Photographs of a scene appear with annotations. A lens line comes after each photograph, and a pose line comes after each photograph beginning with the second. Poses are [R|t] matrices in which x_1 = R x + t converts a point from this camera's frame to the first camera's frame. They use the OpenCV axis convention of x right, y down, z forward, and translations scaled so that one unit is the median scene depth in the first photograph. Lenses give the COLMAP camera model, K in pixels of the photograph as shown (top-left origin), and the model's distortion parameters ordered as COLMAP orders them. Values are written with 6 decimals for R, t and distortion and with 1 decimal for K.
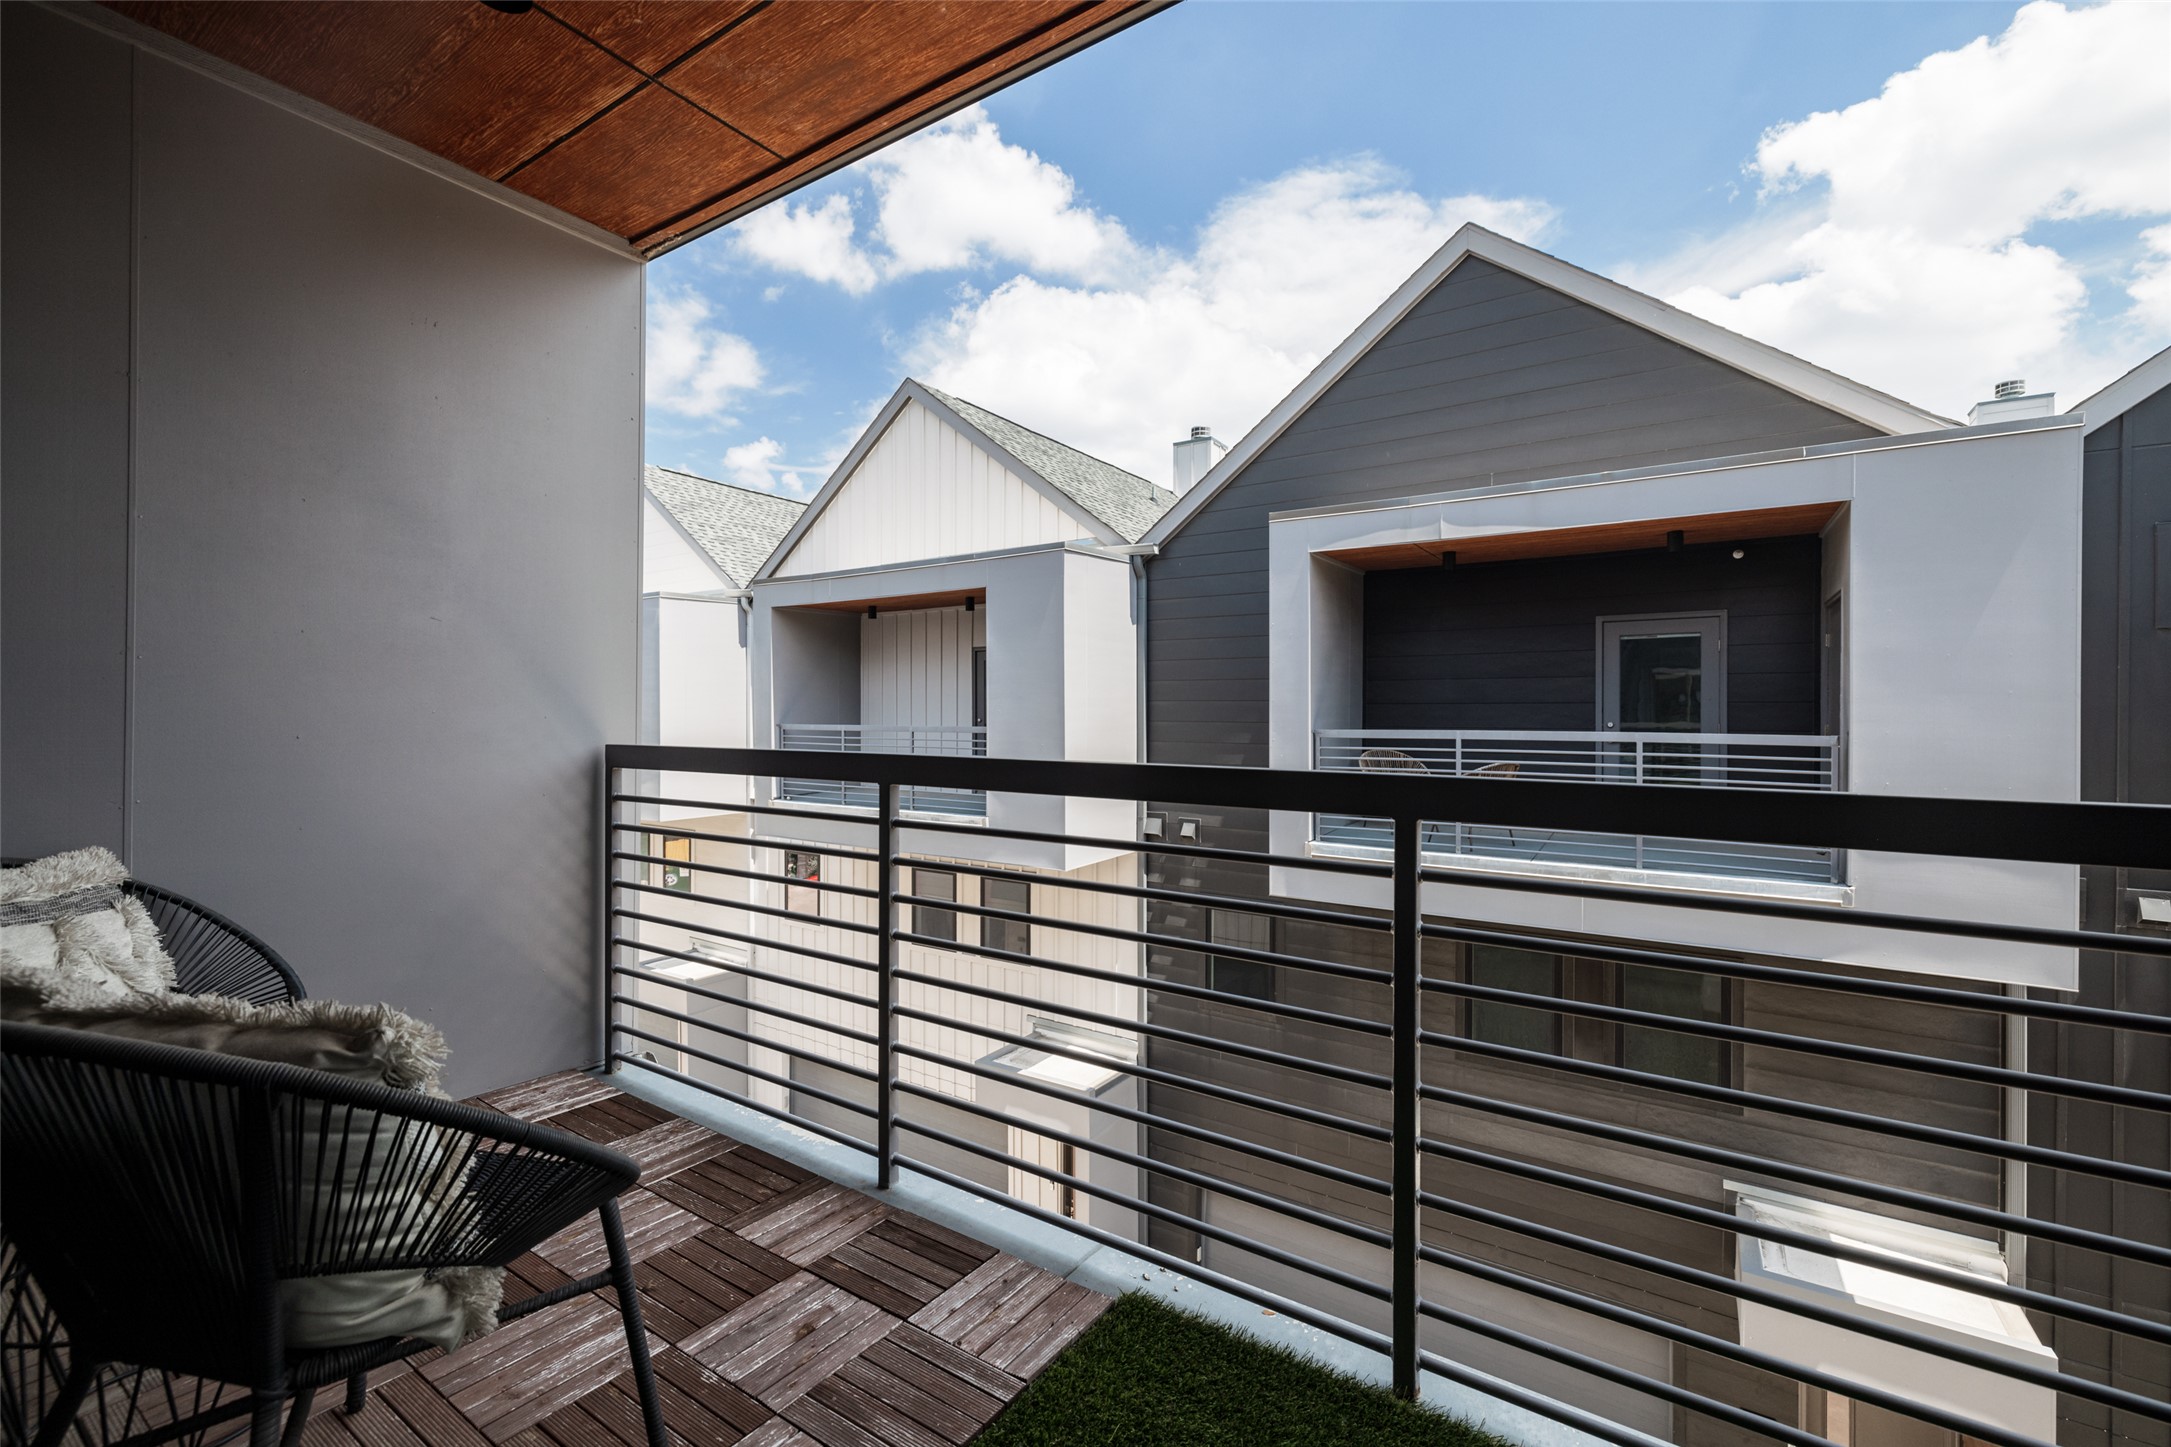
lens RADIAL K [[916.6, 0, 1077.7], [0, 916.6, 715.3], [0, 0, 1]] dist [0.001141, -0.000305]
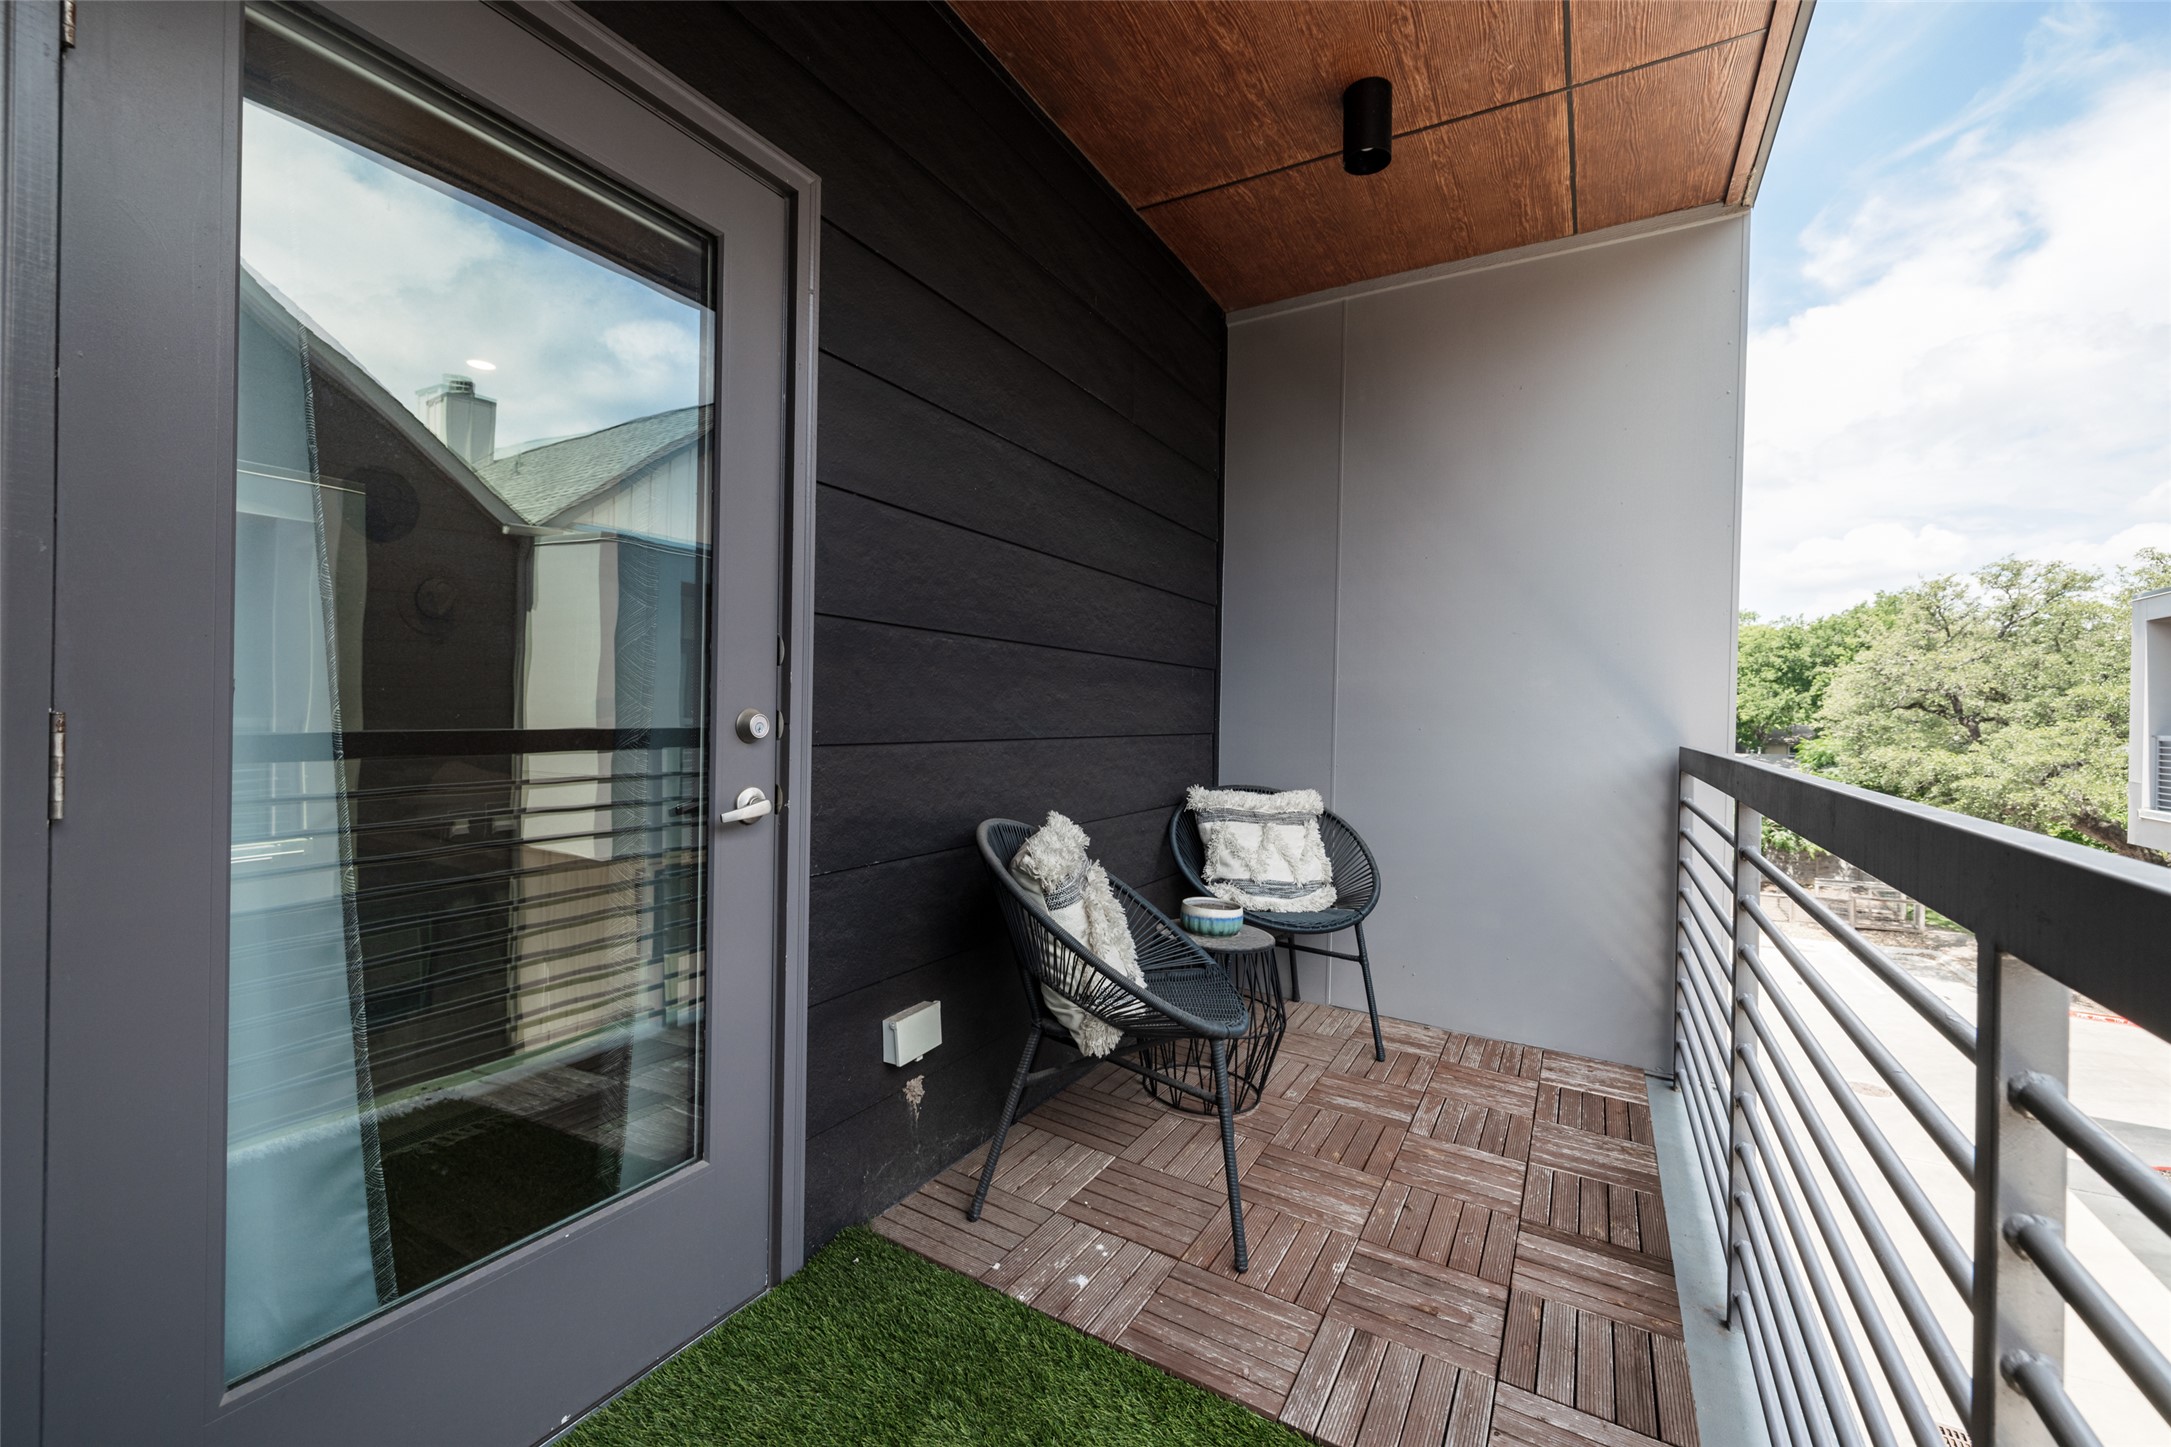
lens RADIAL K [[916.6, 0, 1076.3], [0, 916.6, 719.3], [0, 0, 1]] dist [0.001141, -0.000305]
pose [[0.058902, 0.003971, -0.998256, 0.461230], [-0.014672, 0.999888, 0.003111, 0.010558], [0.998156, 0.014464, 0.058954, 0.356403]]
